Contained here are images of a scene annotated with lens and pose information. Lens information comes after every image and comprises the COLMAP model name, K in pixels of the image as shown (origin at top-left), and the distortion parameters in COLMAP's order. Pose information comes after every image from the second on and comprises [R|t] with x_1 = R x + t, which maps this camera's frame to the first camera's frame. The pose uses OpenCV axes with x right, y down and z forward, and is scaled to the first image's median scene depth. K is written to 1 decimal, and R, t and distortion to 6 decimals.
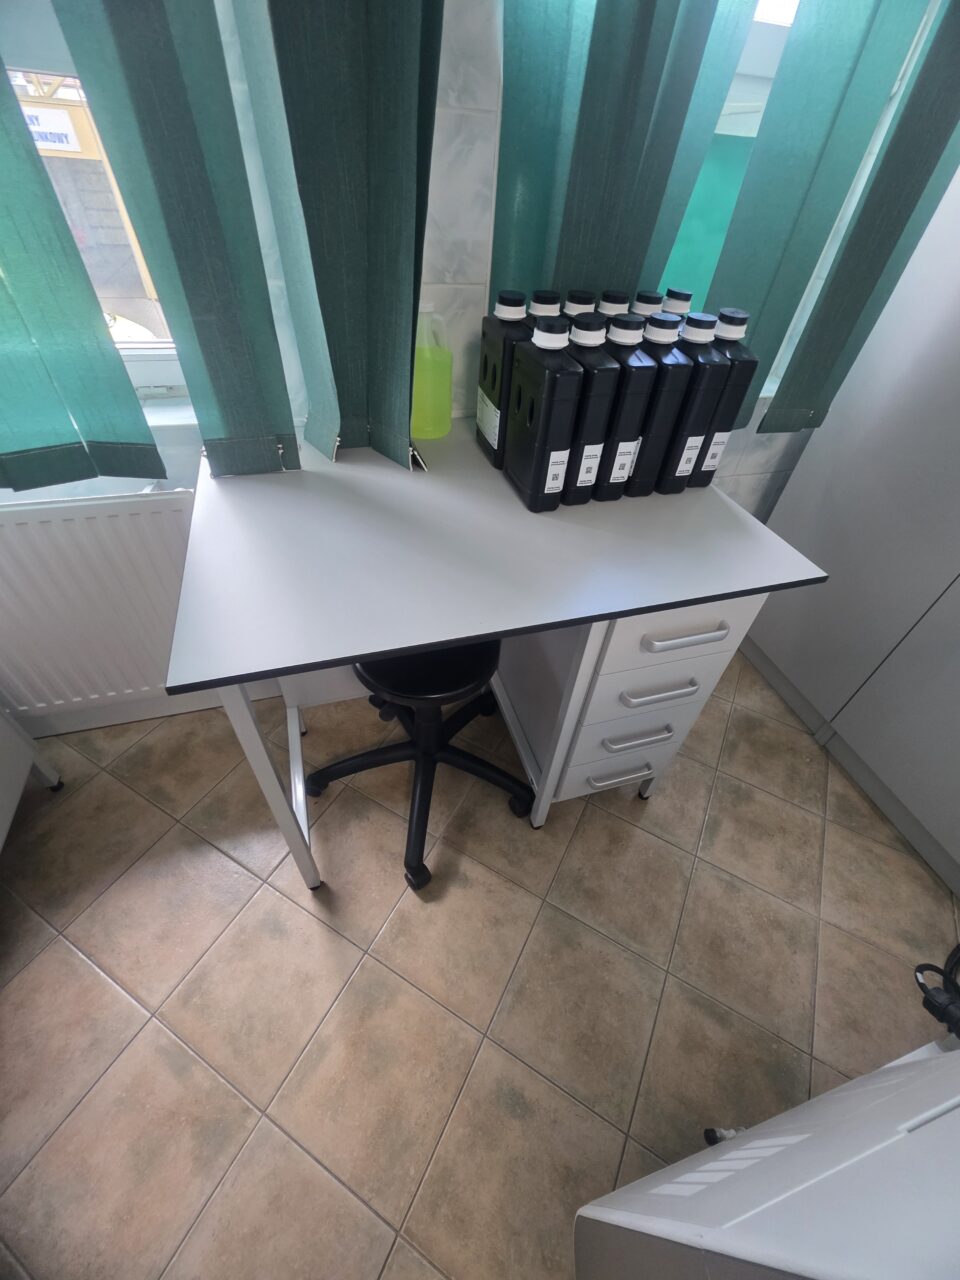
lens RADIAL K [[515.3, 0, 480.2], [0, 515.3, 639.6], [0, 0, 1]] dist [0.002483, 0.000588]
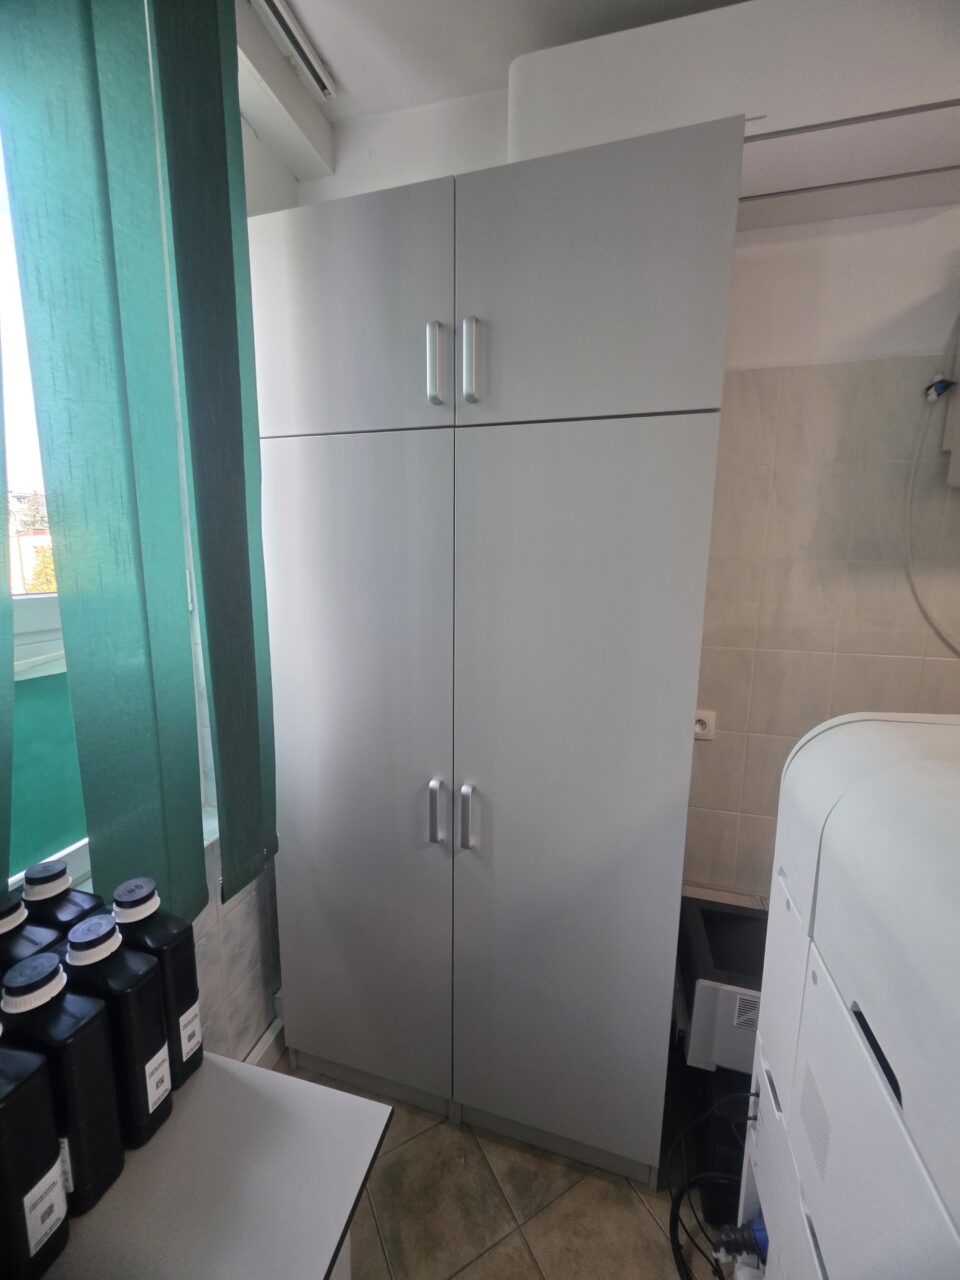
lens RADIAL K [[515.3, 0, 482.1], [0, 515.3, 637.9], [0, 0, 1]] dist [0.002483, 0.000588]
pose [[0.527877, -0.188466, 0.828146, 0.129484], [0.605776, 0.766985, -0.211587, -0.318426], [-0.595299, 0.613363, 0.519042, -0.016062]]
